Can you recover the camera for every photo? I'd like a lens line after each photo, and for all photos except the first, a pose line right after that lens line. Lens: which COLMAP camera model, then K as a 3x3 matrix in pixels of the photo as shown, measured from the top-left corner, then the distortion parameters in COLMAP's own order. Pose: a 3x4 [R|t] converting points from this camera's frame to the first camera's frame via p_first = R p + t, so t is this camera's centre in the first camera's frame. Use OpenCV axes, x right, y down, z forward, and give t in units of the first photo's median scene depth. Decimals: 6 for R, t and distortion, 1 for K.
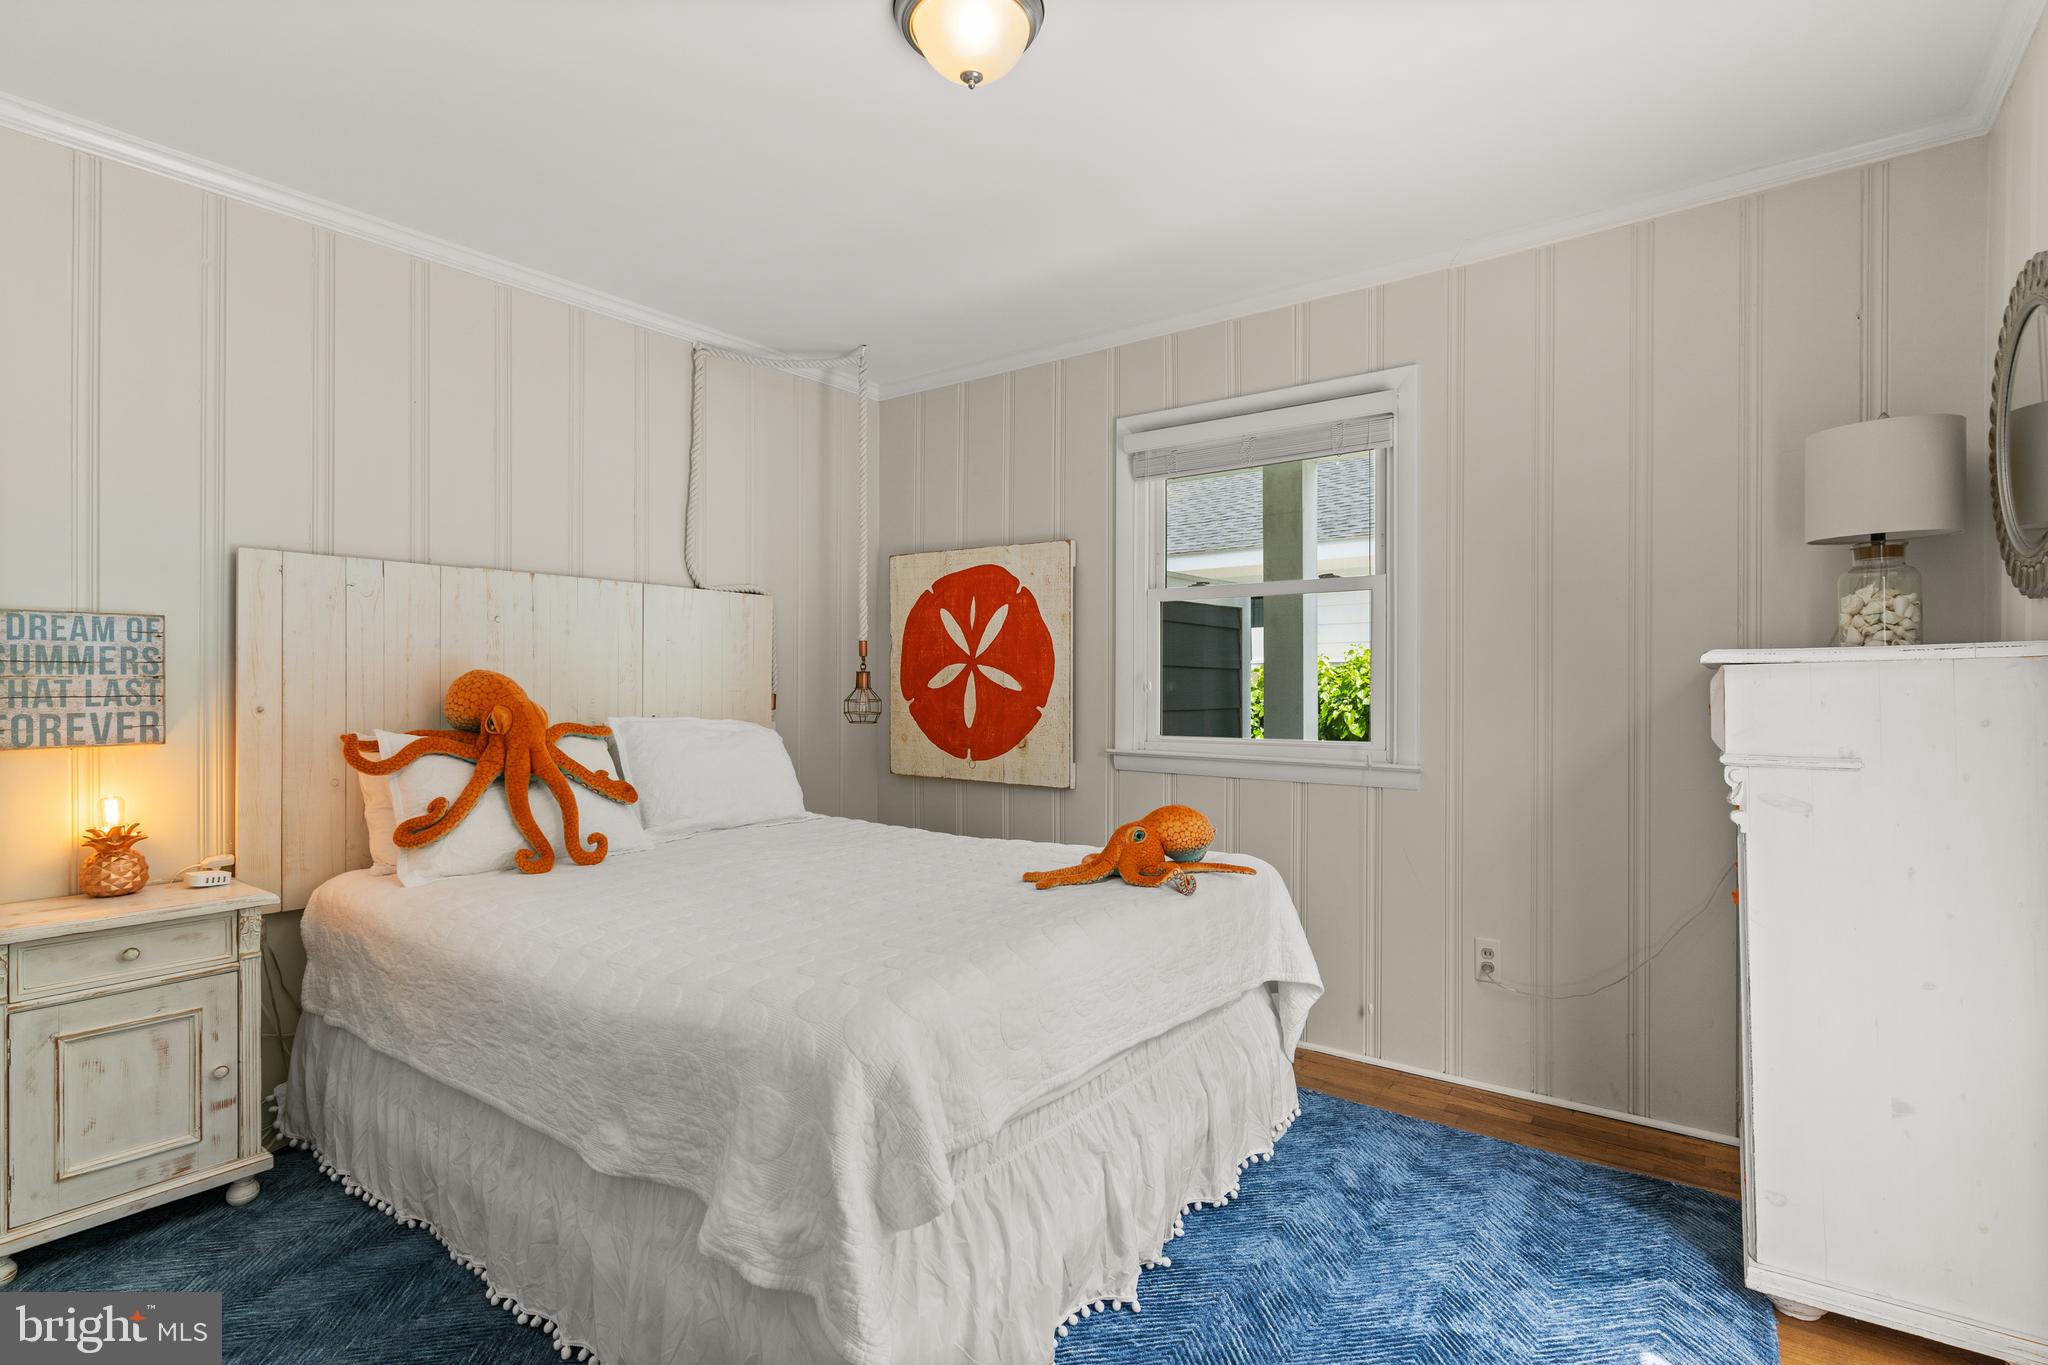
lens RADIAL K [[996.1, 0, 1014.0], [0, 996.1, 685.2], [0, 0, 1]] dist [0.003234, -0.001444]
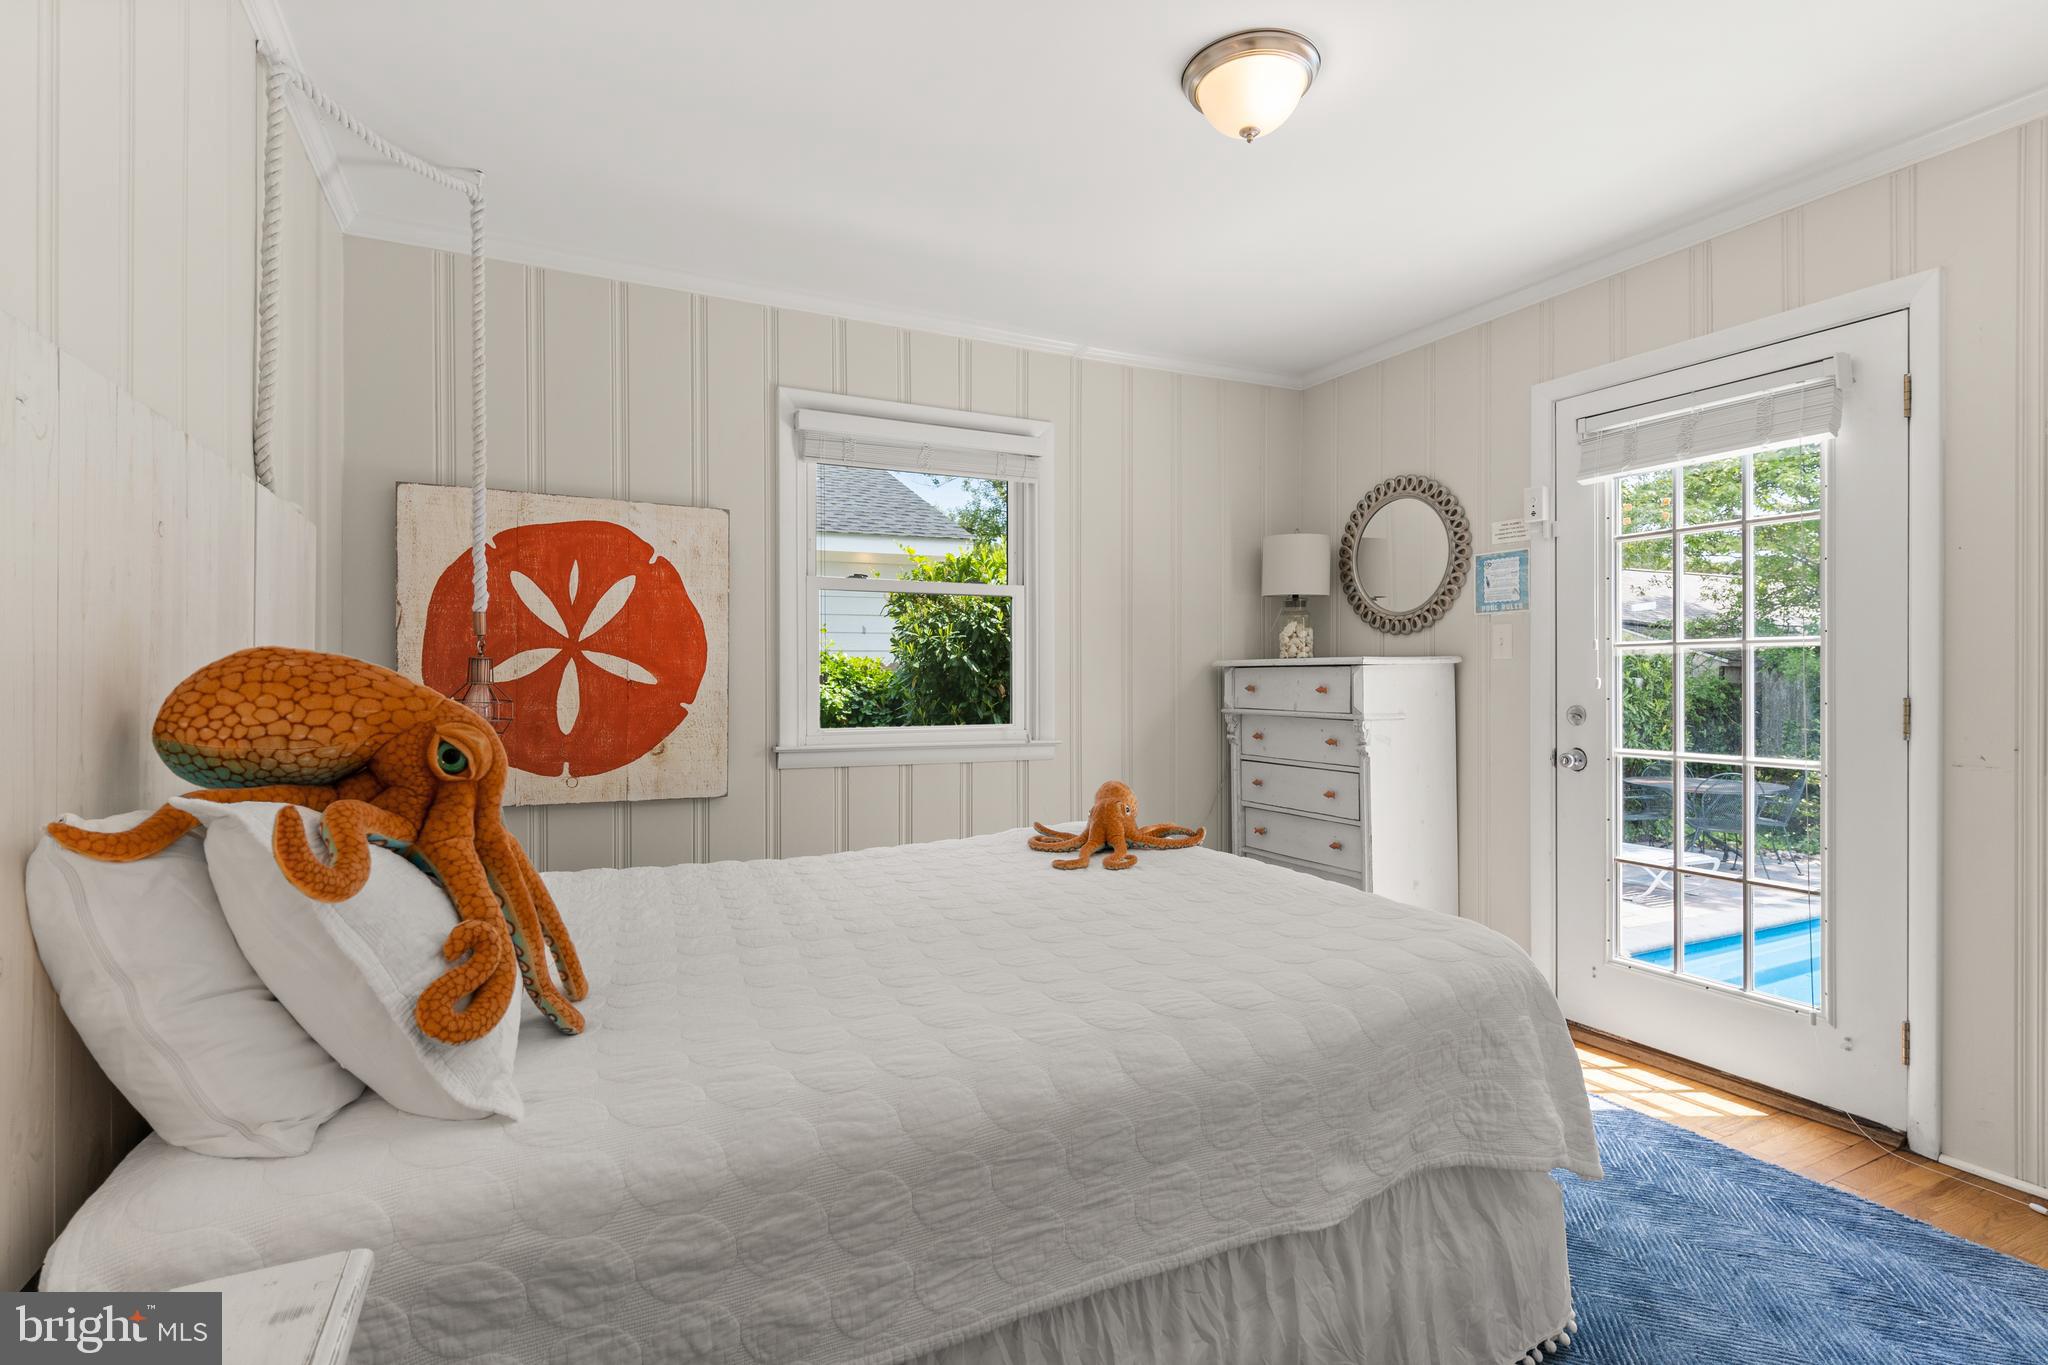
lens RADIAL K [[996.1, 0, 1015.3], [0, 996.1, 677.7], [0, 0, 1]] dist [0.003234, -0.001444]
pose [[0.444835, -0.002786, 0.895608, -0.587379], [0.000305, 0.999996, 0.002960, -0.002077], [-0.895612, -0.001043, 0.444834, 0.376057]]
